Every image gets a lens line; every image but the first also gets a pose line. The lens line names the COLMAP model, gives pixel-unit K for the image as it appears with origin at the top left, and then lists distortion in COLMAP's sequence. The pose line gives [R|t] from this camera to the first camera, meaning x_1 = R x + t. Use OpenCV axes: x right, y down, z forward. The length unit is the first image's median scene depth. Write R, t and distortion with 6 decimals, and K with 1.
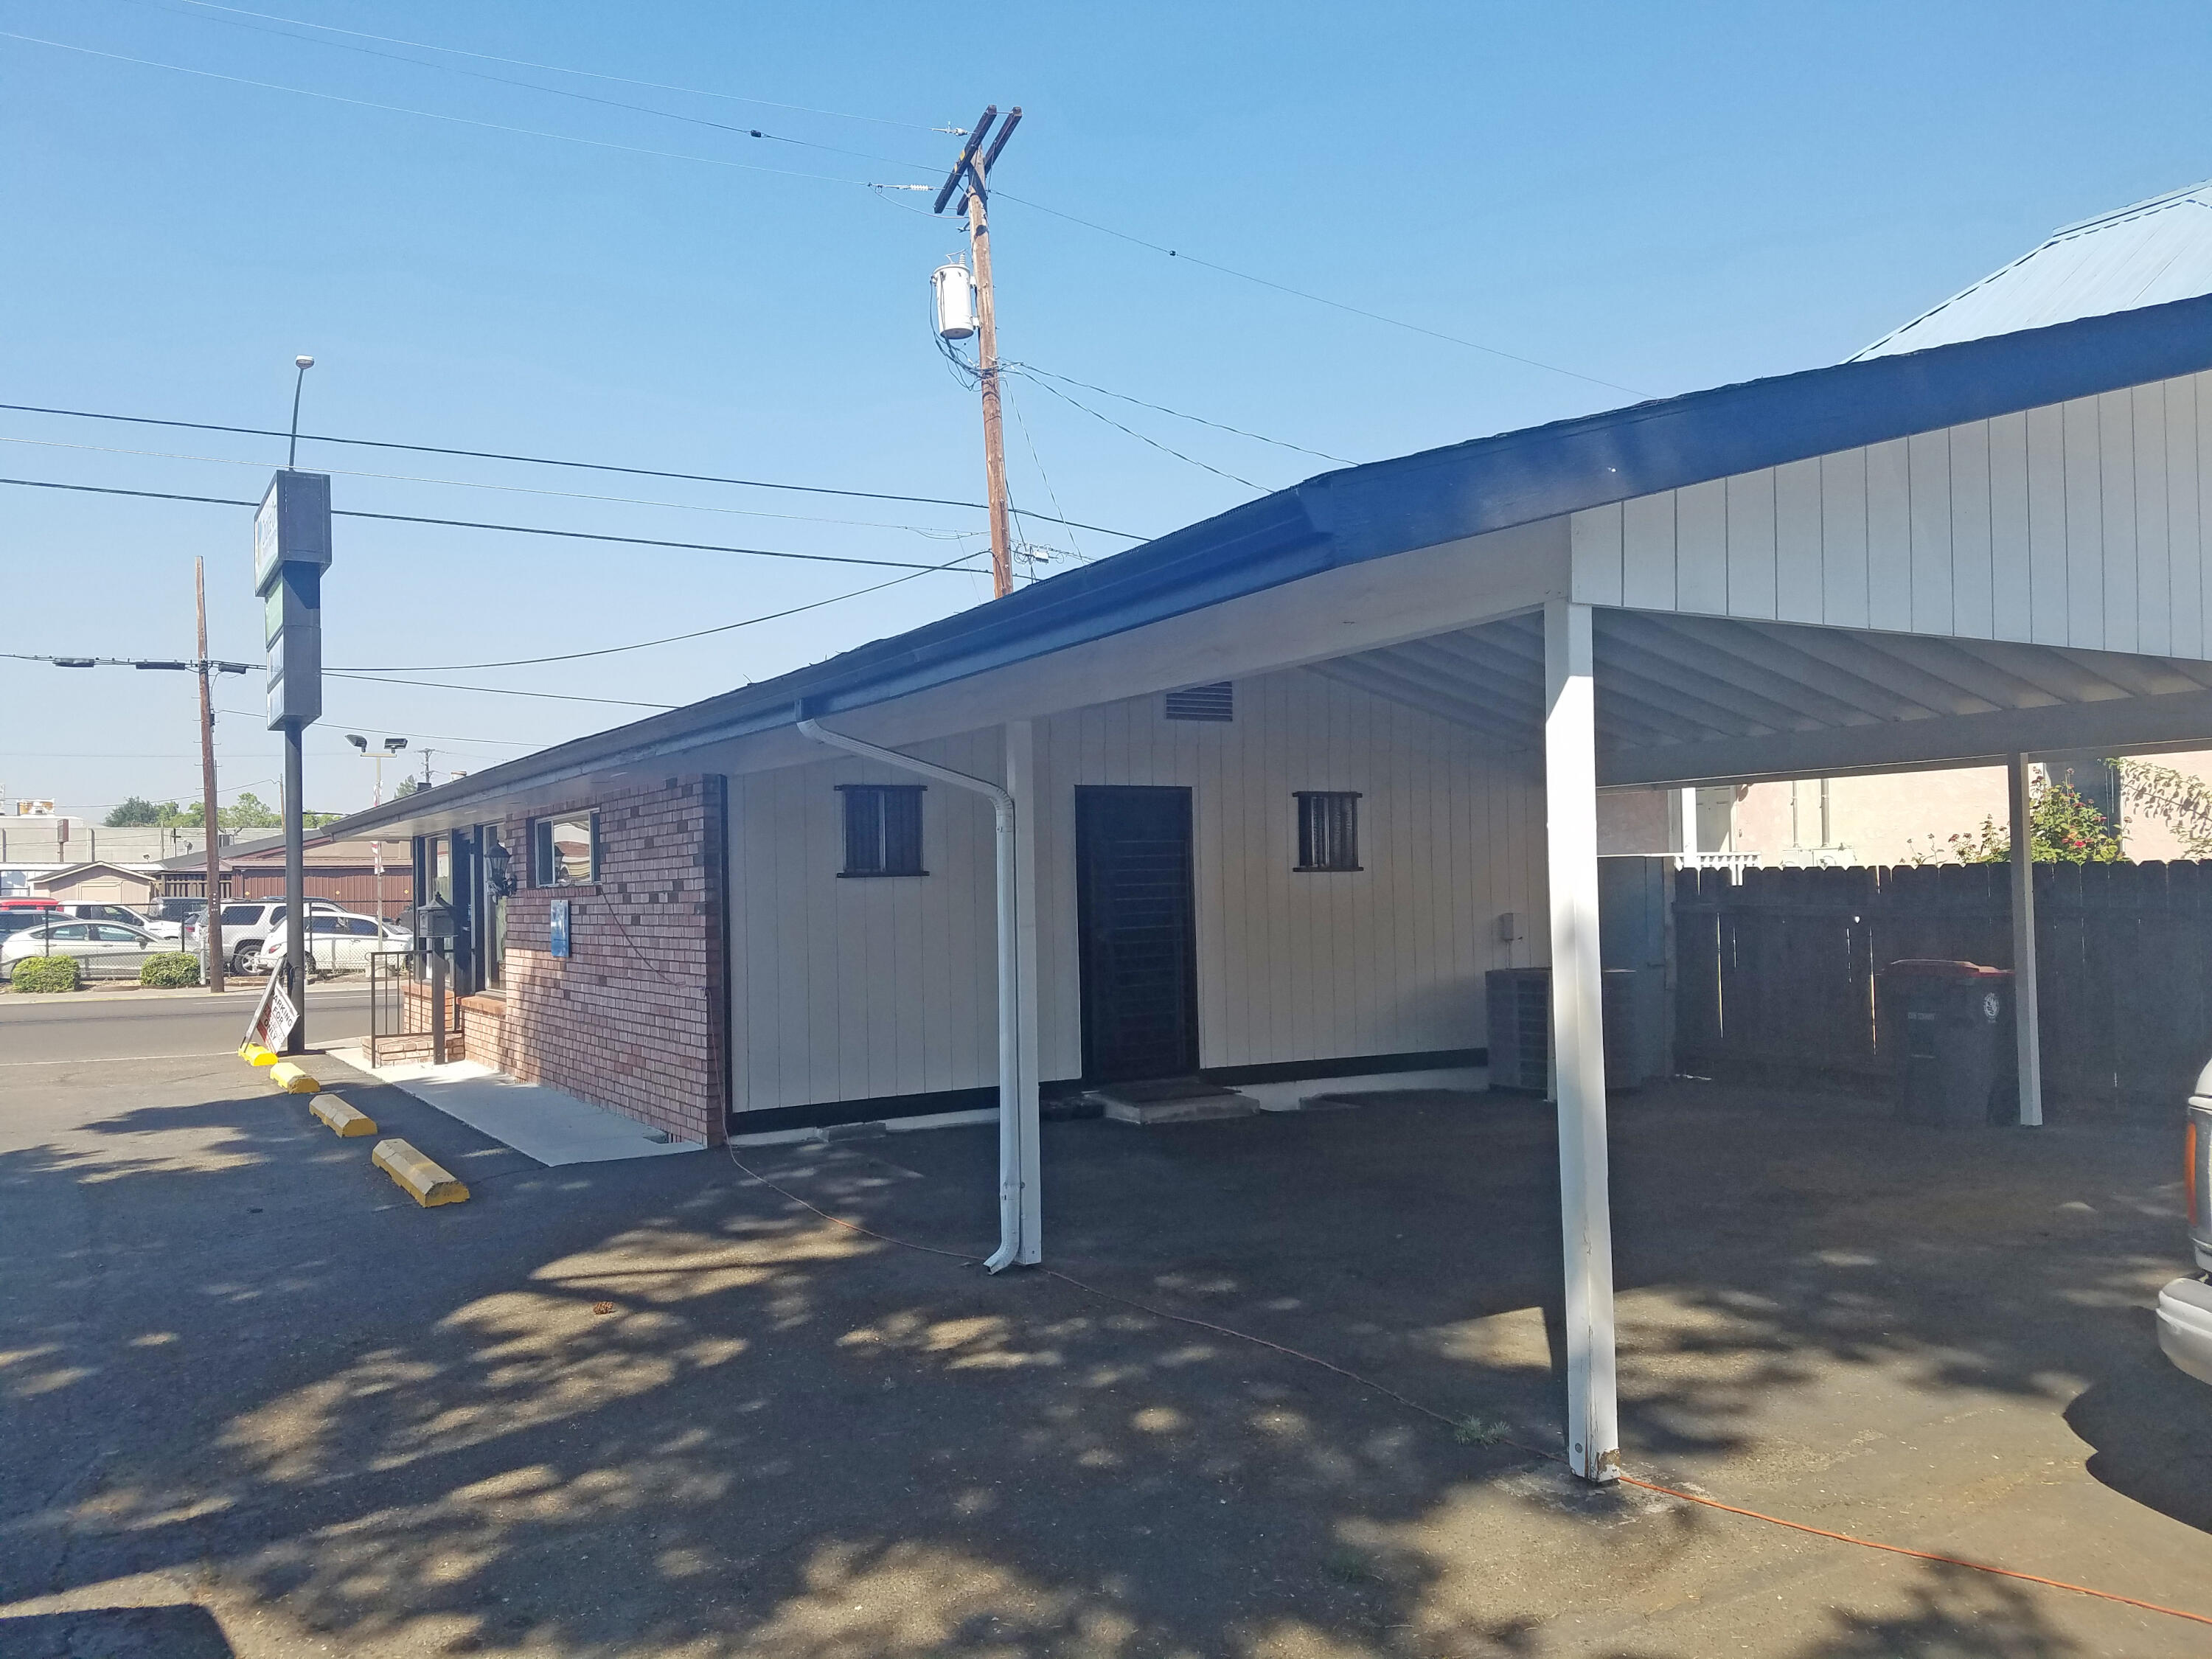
lens RADIAL K [[1695.7, 0, 1107.2], [0, 1695.7, 856.2], [0, 0, 1]] dist [-0.011356, -0.010513]
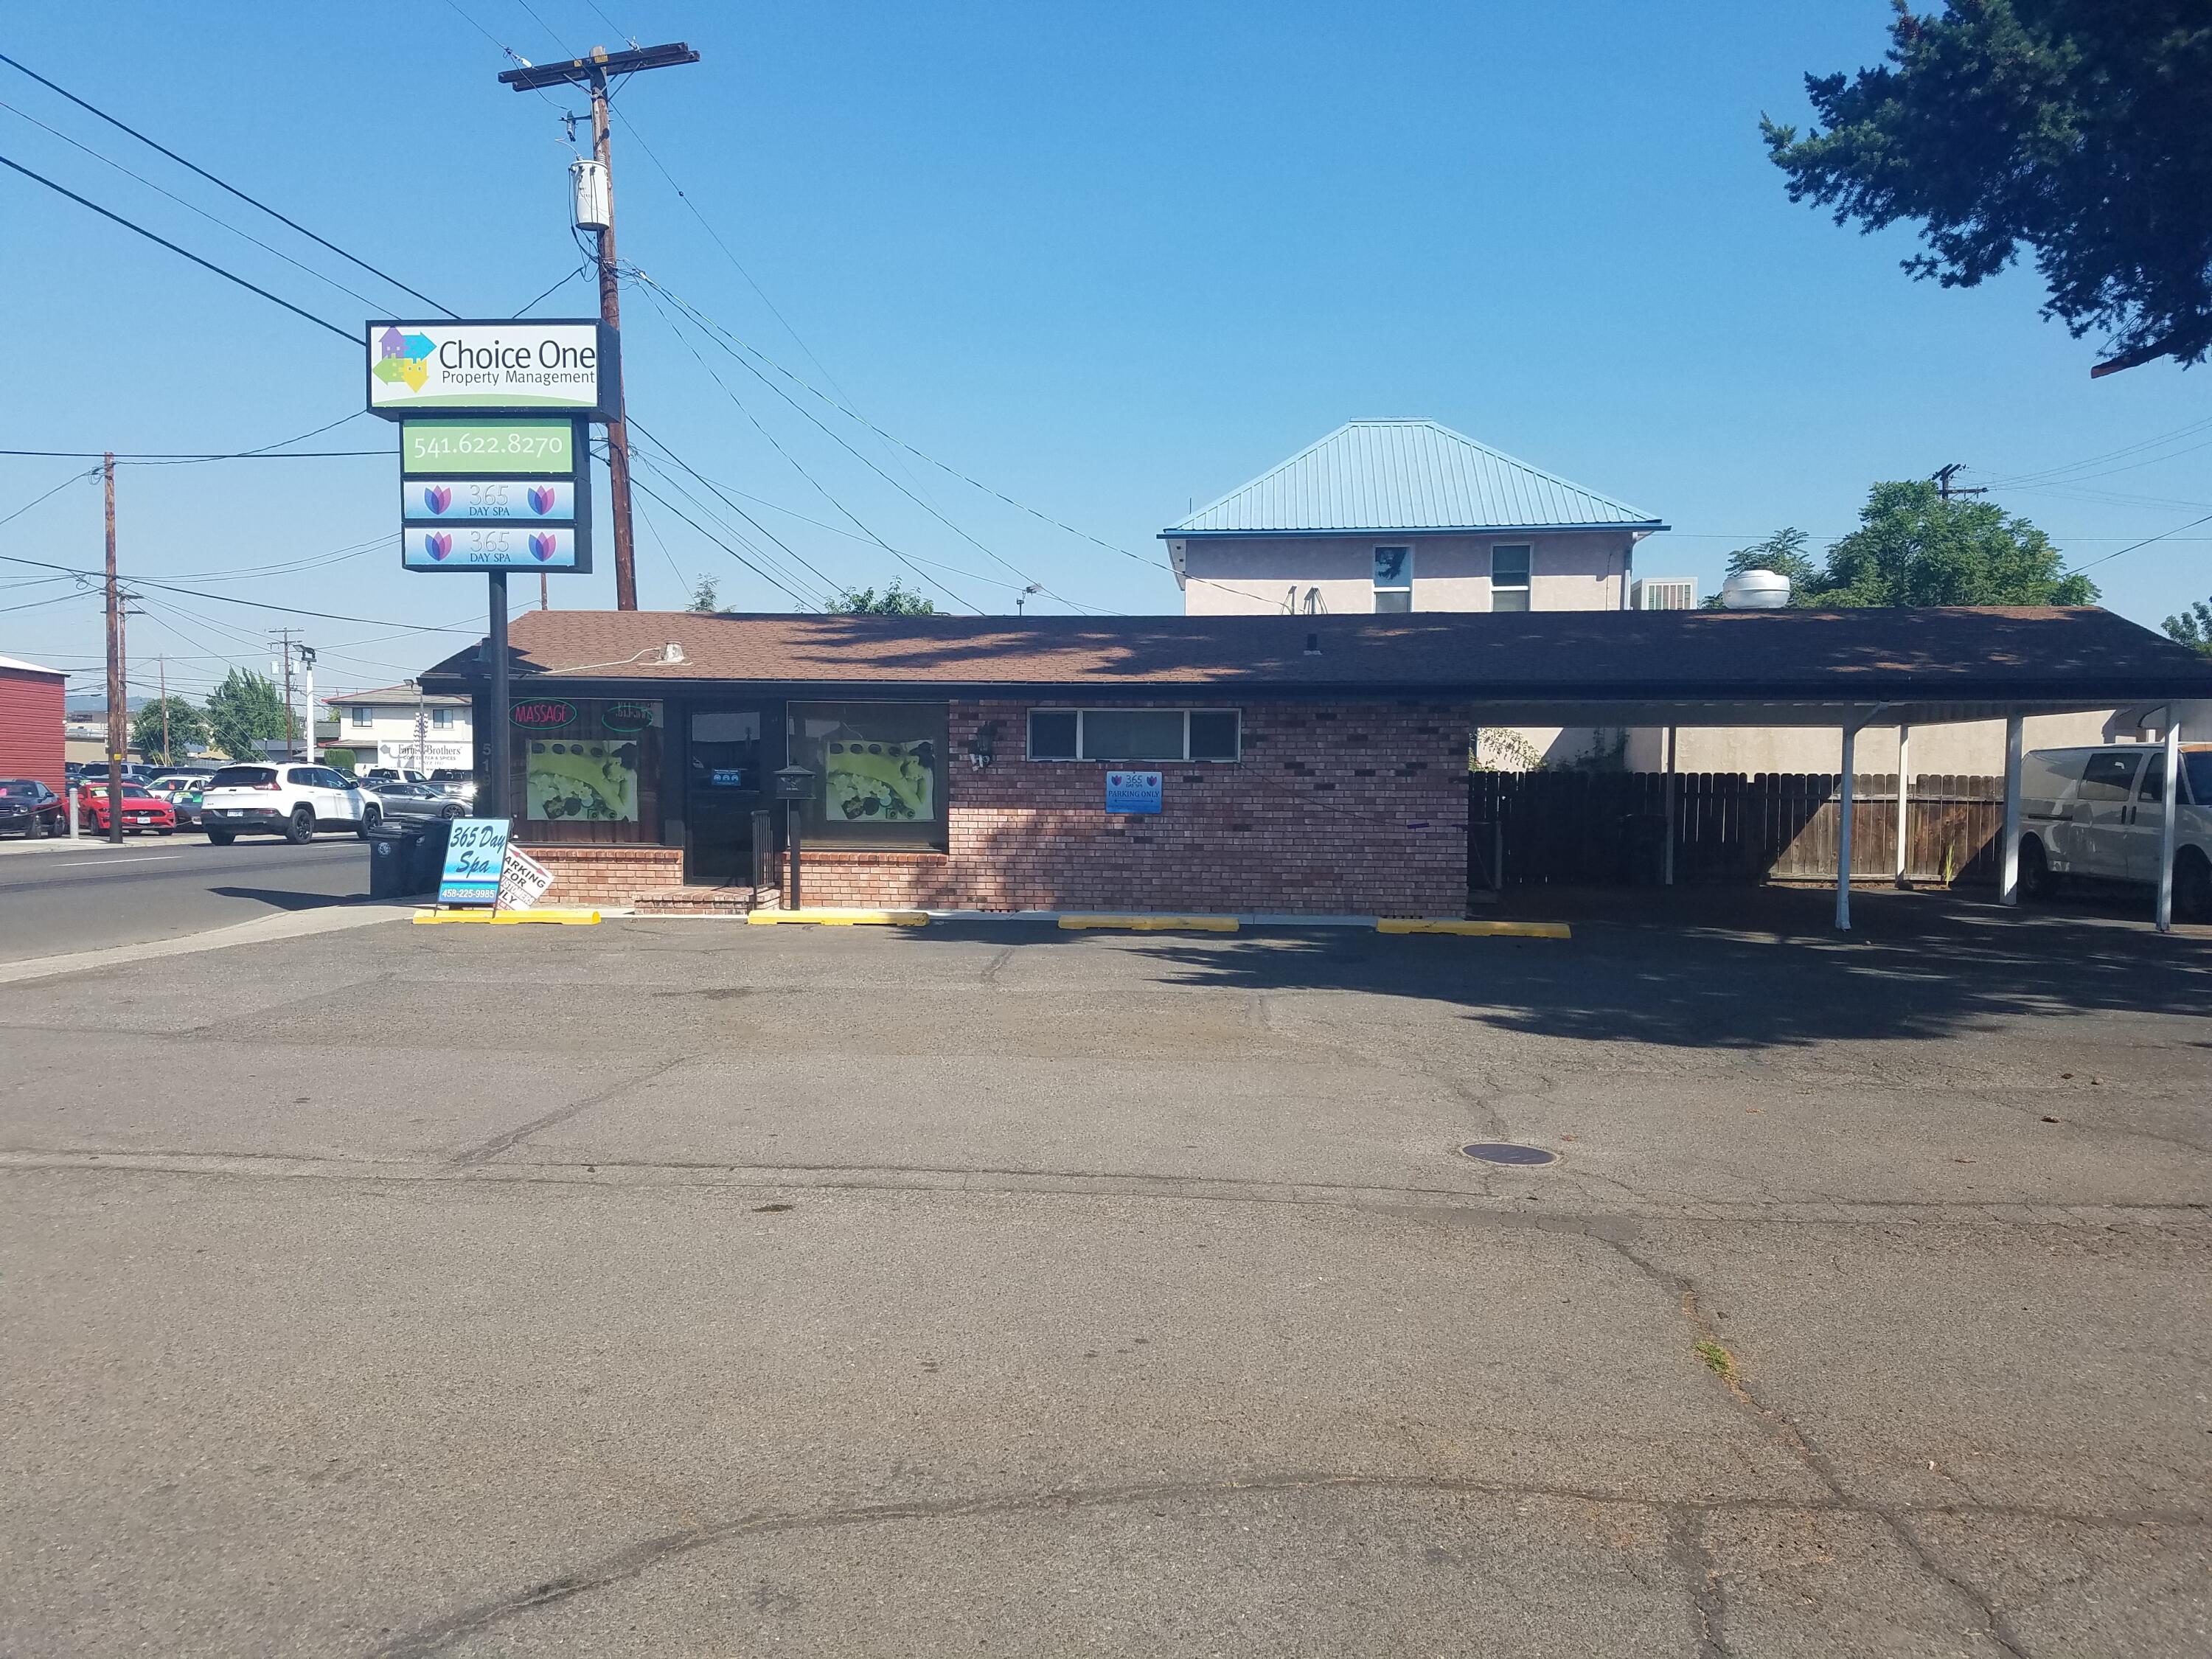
lens RADIAL K [[1681.8, 0, 1106.0], [0, 1681.8, 829.5], [0, 0, 1]] dist [0.003118, 0.000909]
pose [[0.555376, -0.000010, 0.831599, -1.568653], [-0.041304, 0.998765, 0.027597, 0.040203], [-0.830573, -0.049675, 0.554690, 0.288243]]
